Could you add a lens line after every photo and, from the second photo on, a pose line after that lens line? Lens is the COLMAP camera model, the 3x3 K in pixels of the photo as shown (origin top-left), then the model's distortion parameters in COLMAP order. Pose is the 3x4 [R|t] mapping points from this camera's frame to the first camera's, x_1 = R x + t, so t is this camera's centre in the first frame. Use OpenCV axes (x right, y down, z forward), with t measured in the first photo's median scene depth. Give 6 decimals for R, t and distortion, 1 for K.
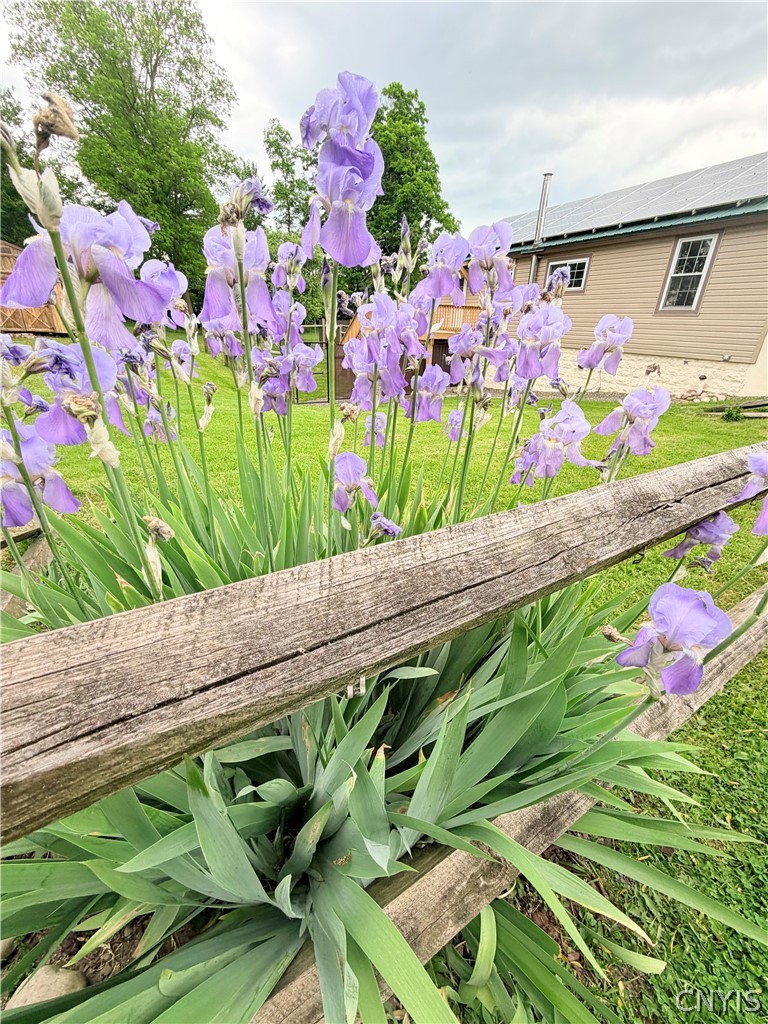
lens RADIAL K [[407.7, 0, 392.3], [0, 407.7, 509.0], [0, 0, 1]] dist [0.000759, -0.000631]
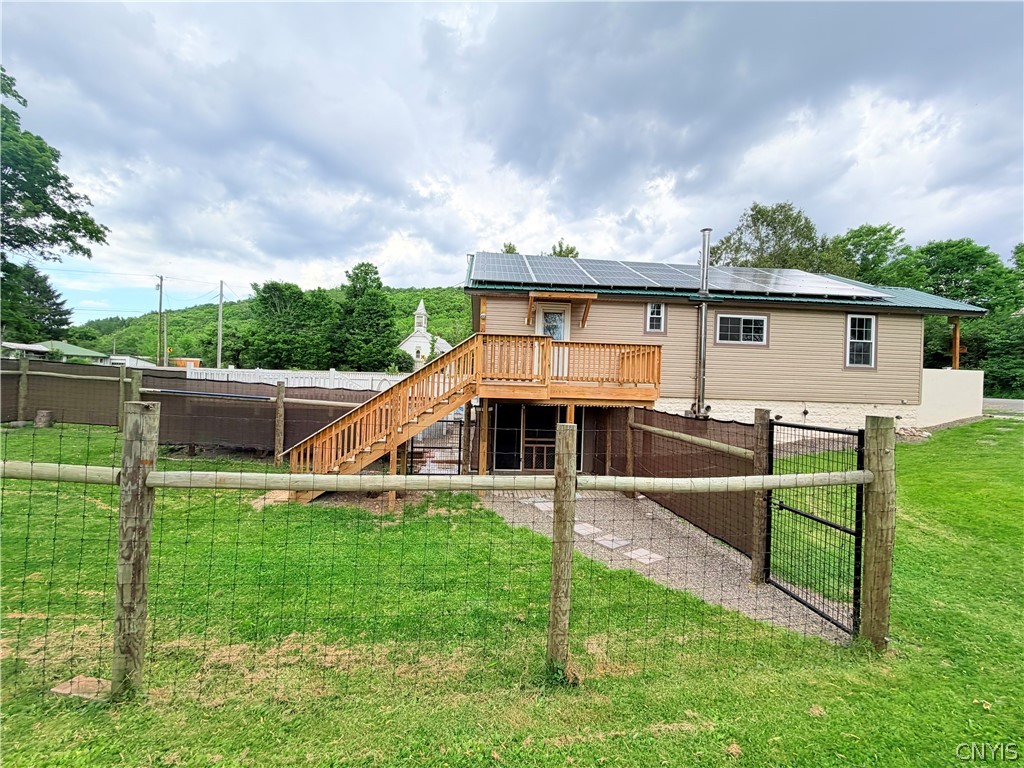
lens RADIAL K [[407.7, 0, 488.9], [0, 407.7, 392.1], [0, 0, 1]] dist [0.000759, -0.000631]
pose [[0.392817, -0.027038, 0.919219, -0.392787], [0.372101, 0.918760, -0.131988, -0.312785], [-0.840973, 0.393889, 0.370965, 0.704145]]
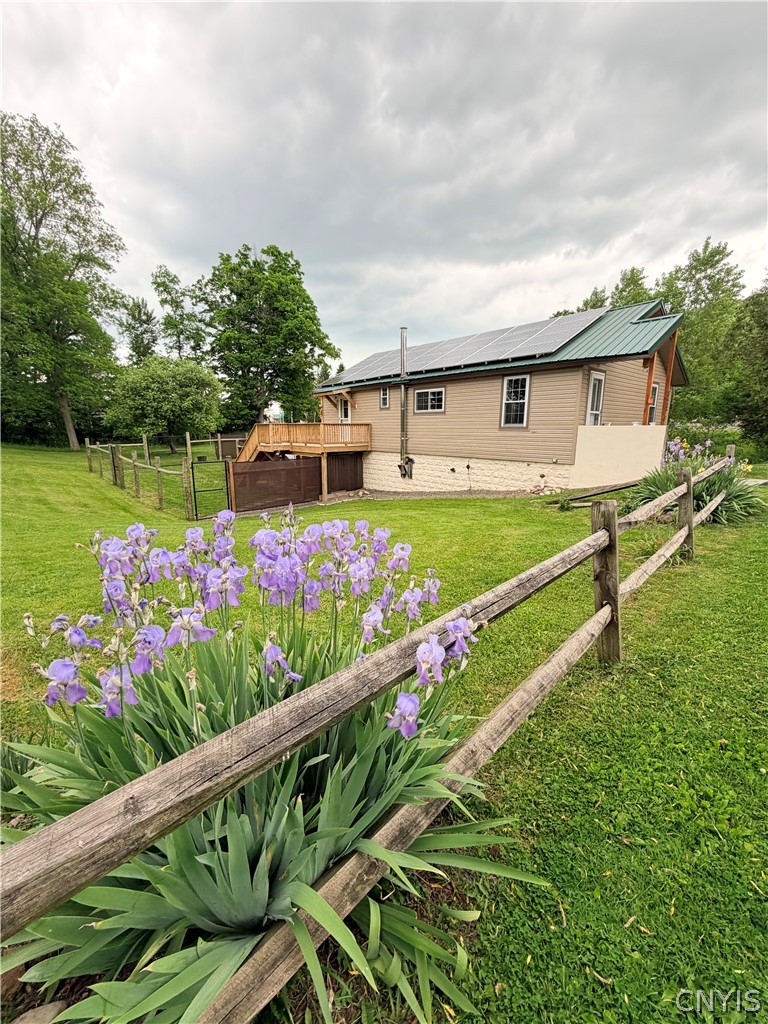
lens RADIAL K [[407.7, 0, 385.4], [0, 407.7, 511.2], [0, 0, 1]] dist [0.000759, -0.000631]
pose [[0.972434, -0.084880, 0.217182, 0.001994], [0.130324, 0.970183, -0.204354, -0.009639], [-0.193360, 0.227025, 0.954501, -0.039727]]
